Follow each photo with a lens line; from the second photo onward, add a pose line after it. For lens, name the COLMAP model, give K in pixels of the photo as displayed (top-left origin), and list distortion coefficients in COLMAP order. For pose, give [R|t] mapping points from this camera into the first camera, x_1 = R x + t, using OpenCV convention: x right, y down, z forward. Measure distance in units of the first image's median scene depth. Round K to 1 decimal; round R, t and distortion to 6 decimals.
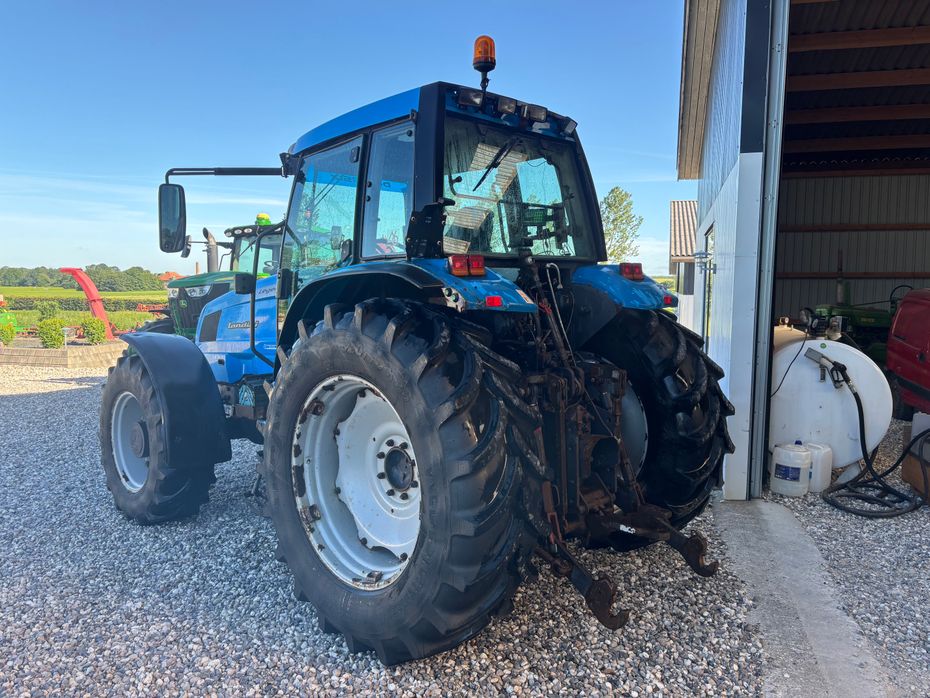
lens RADIAL K [[694.1, 0, 466.3], [0, 694.1, 343.7], [0, 0, 1]] dist [0.050380, -0.058563]
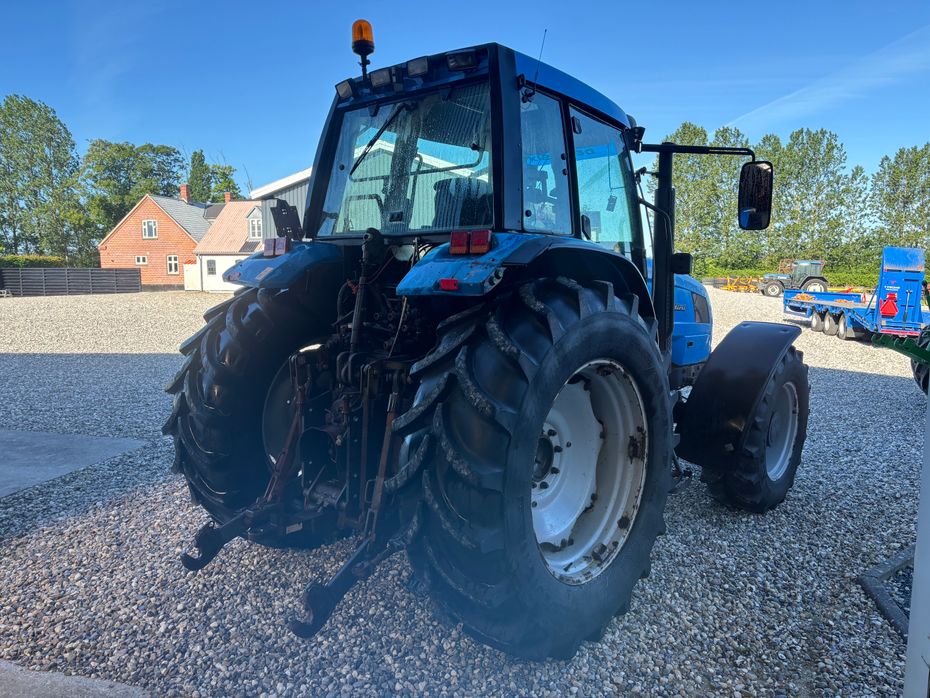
lens RADIAL K [[694.1, 0, 467.9], [0, 694.1, 340.9], [0, 0, 1]] dist [0.050380, -0.058563]
pose [[0.060504, 0.103775, -0.992759, 1.051699], [-0.083213, 0.991643, 0.098587, -0.083473], [0.994693, 0.076645, 0.068634, 1.064999]]
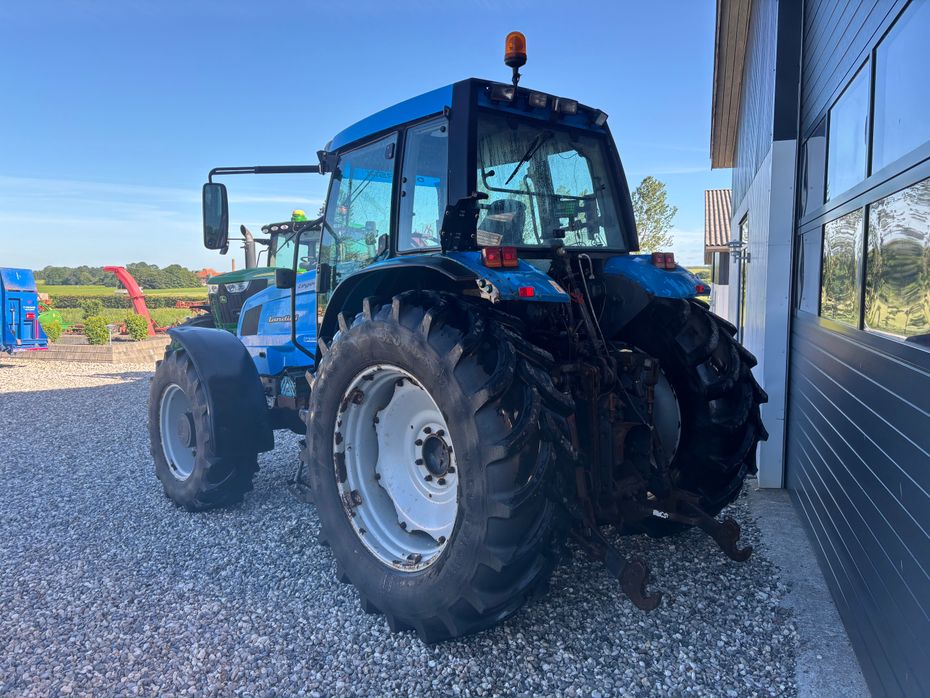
lens RADIAL K [[694.1, 0, 471.0], [0, 694.1, 344.6], [0, 0, 1]] dist [0.050380, -0.058563]
pose [[0.999105, -0.009103, -0.041296, -0.000802], [0.009546, 0.999899, 0.010550, 0.004318], [0.041196, -0.010935, 0.999091, -0.025655]]
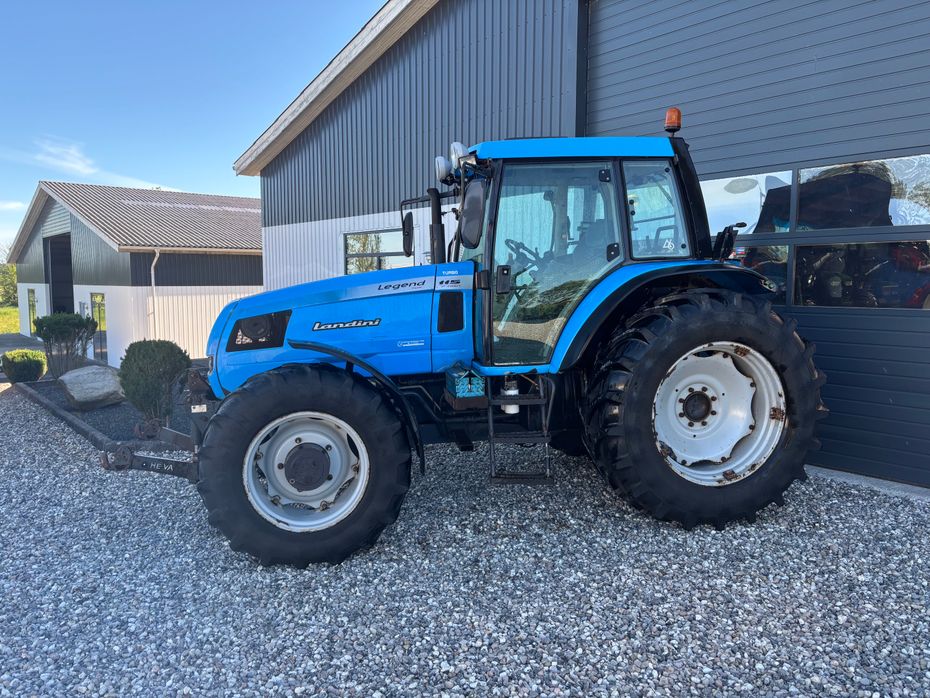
lens RADIAL K [[694.1, 0, 463.0], [0, 694.1, 348.9], [0, 0, 1]] dist [0.050380, -0.058563]
pose [[0.559706, -0.088496, 0.823952, -1.395544], [0.067791, 0.995839, 0.060907, -0.054849], [-0.825913, 0.021766, 0.563377, 0.518705]]
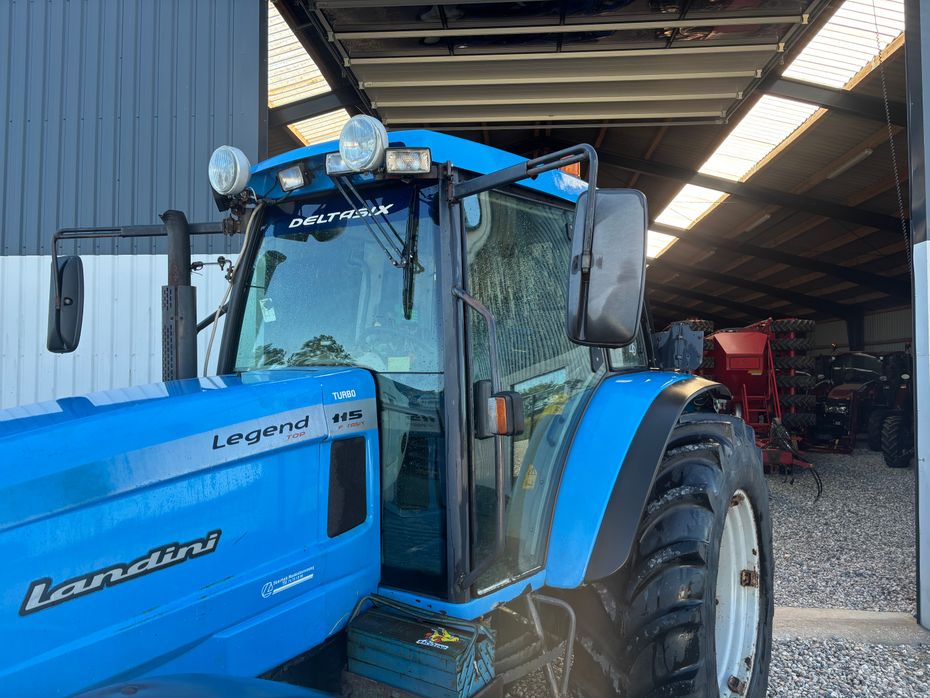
lens RADIAL K [[694.1, 0, 472.8], [0, 694.1, 351.9], [0, 0, 1]] dist [0.050380, -0.058563]
pose [[-0.204376, 0.025929, 0.978549, -0.900448], [0.074113, 0.997190, -0.010943, -0.143097], [-0.976083, 0.070287, -0.205723, 1.299760]]
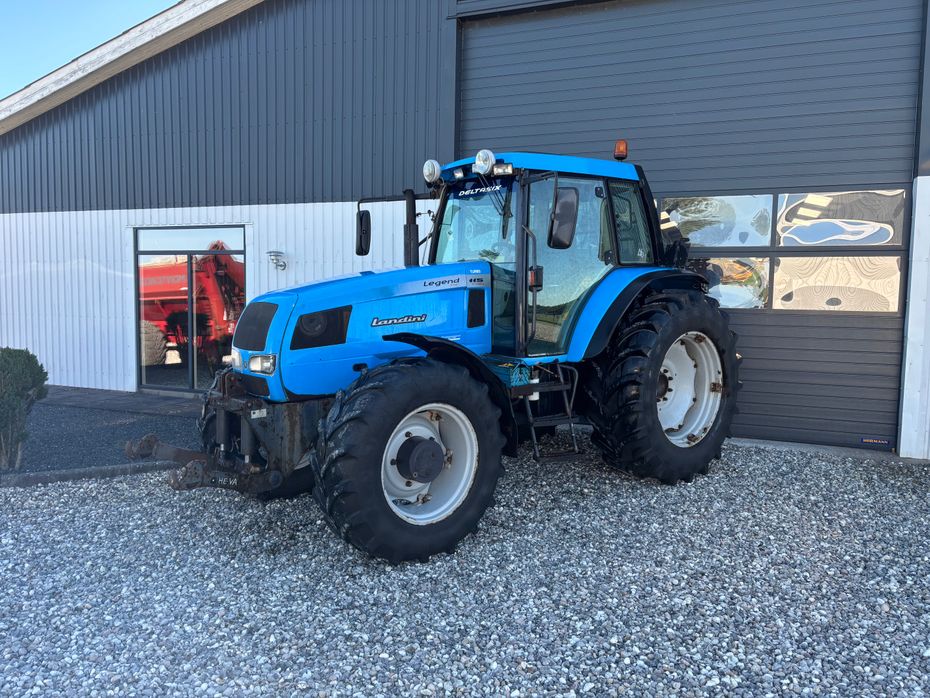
lens RADIAL K [[694.1, 0, 463.8], [0, 694.1, 351.6], [0, 0, 1]] dist [0.050380, -0.058563]
pose [[0.107803, -0.088513, 0.990224, -1.715766], [0.062669, 0.994653, 0.082086, -0.076117], [-0.992195, 0.053207, 0.112774, 1.159757]]
